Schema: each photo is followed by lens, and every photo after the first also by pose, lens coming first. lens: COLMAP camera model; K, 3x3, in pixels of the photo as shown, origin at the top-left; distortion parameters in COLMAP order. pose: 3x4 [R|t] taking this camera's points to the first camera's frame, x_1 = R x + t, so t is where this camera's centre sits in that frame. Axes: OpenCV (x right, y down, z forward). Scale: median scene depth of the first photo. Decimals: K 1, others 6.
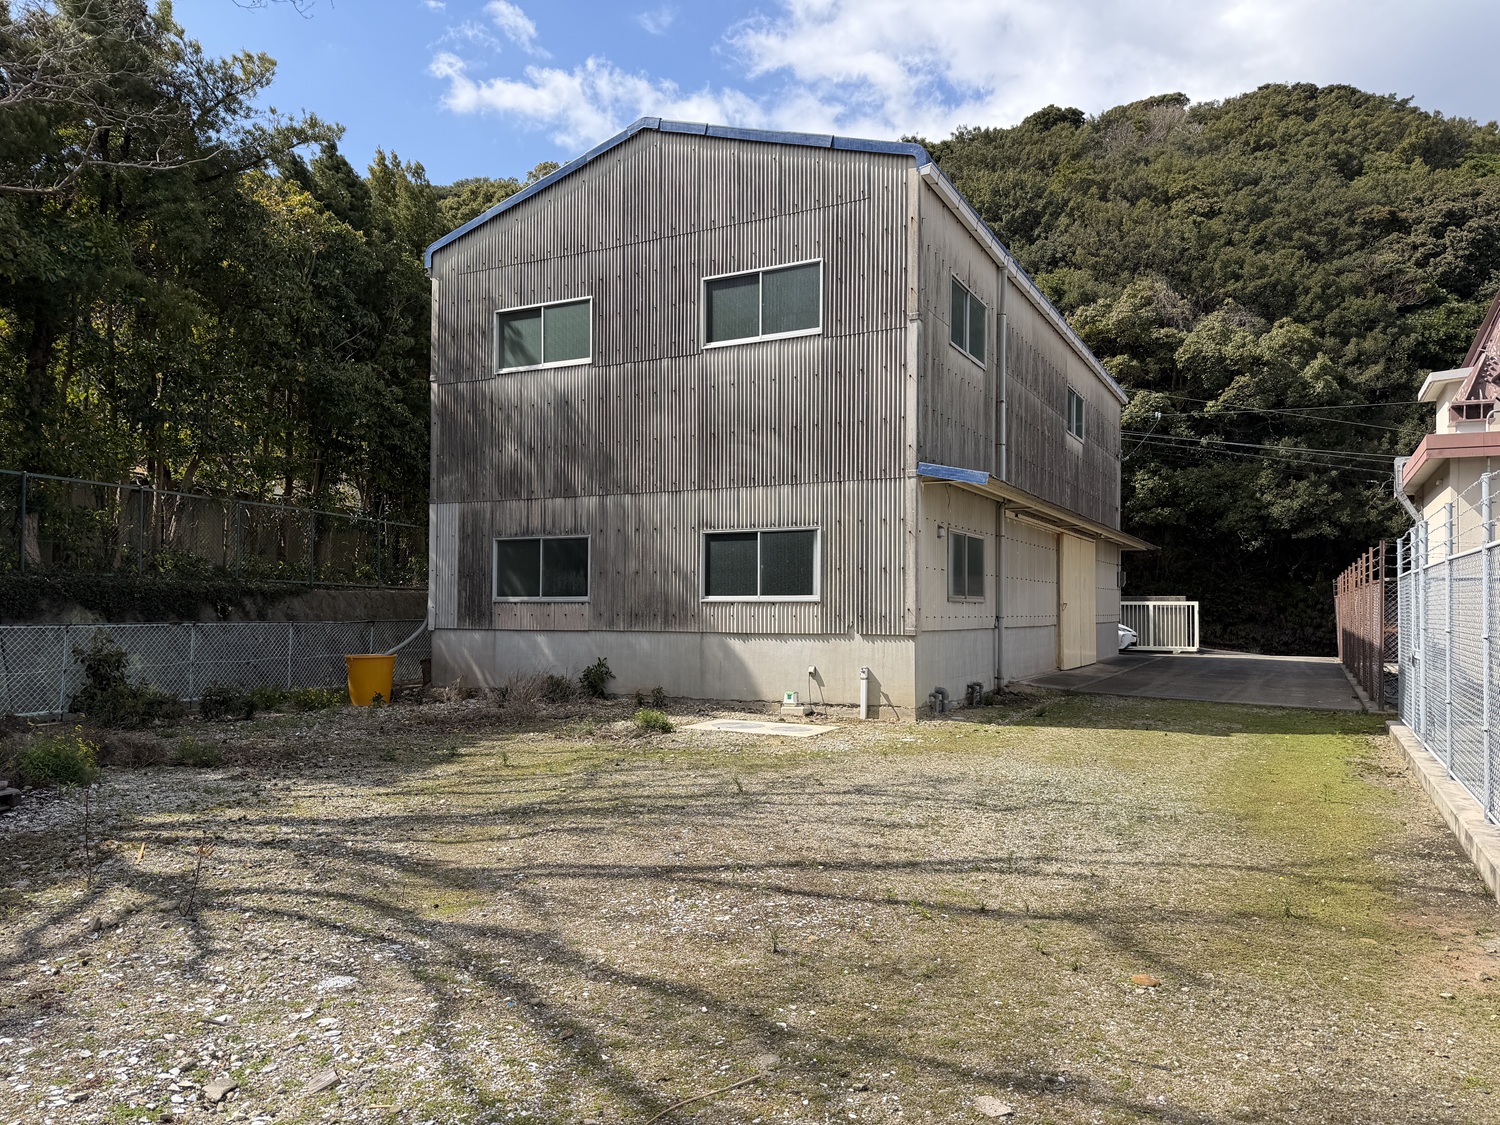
lens RADIAL K [[1056.6, 0, 747.6], [0, 1056.6, 565.9], [0, 0, 1]] dist [0.041531, -0.038550]
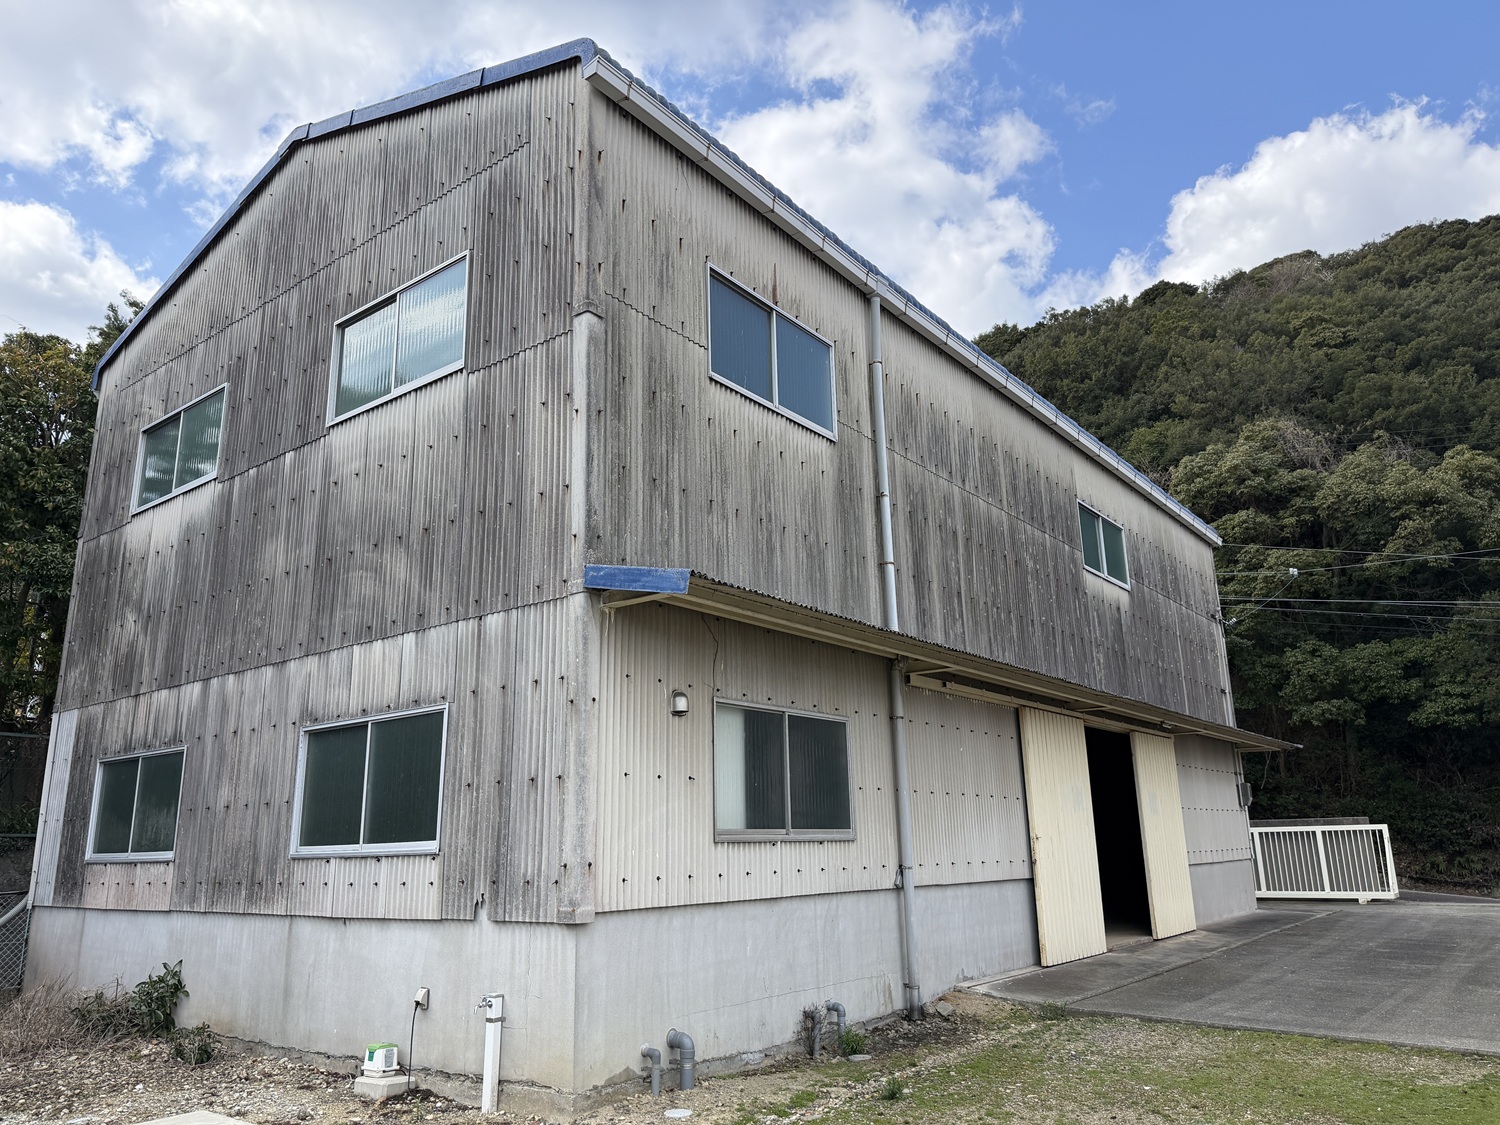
lens RADIAL K [[1056.6, 0, 745.3], [0, 1056.6, 565.8], [0, 0, 1]] dist [0.041531, -0.038550]
pose [[0.984926, -0.067415, -0.159298, 0.255498], [0.031739, 0.975724, -0.216693, 0.011986], [0.170039, 0.208371, 0.963155, 0.417072]]
